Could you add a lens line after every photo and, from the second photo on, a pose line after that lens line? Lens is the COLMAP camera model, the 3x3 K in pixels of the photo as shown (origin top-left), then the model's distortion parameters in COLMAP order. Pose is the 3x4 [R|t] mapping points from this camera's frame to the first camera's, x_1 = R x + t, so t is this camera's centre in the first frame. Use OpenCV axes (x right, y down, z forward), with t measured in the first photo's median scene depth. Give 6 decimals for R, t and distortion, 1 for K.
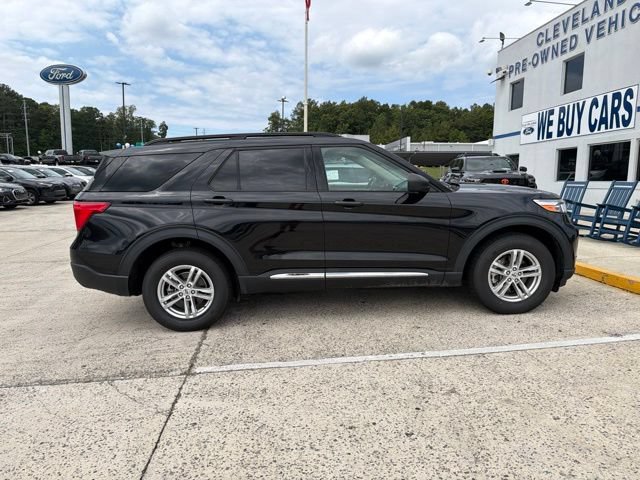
lens RADIAL K [[449.2, 0, 315.9], [0, 449.2, 236.8], [0, 0, 1]] dist [0.032620, -0.037341]
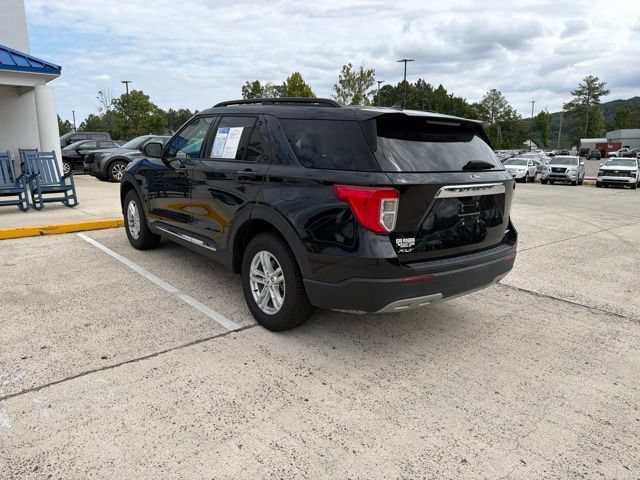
lens RADIAL K [[449.2, 0, 317.6], [0, 449.2, 239.8], [0, 0, 1]] dist [0.032620, -0.037341]
pose [[-0.602160, -0.162480, 0.781667, -1.001350], [0.097315, 0.956834, 0.273858, -0.243854], [-0.792423, 0.240974, -0.560355, 1.808833]]
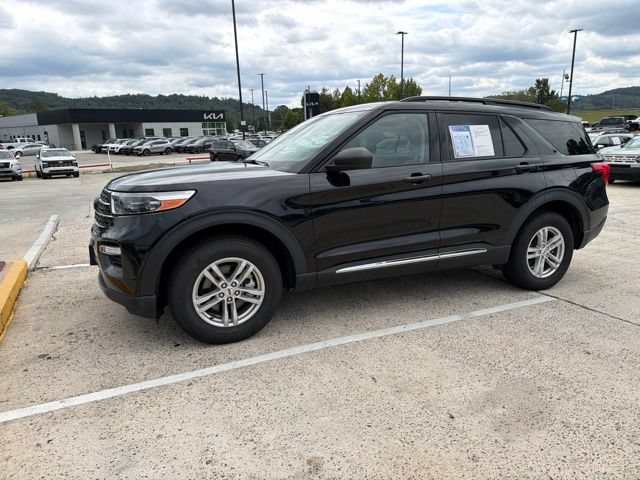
lens RADIAL K [[449.2, 0, 317.3], [0, 449.2, 236.8], [0, 0, 1]] dist [0.032620, -0.037341]
pose [[-0.932371, 0.104690, -0.346012, 0.533805], [-0.021571, 0.939331, 0.342332, -0.323580], [0.360859, 0.326644, -0.873547, 2.137635]]
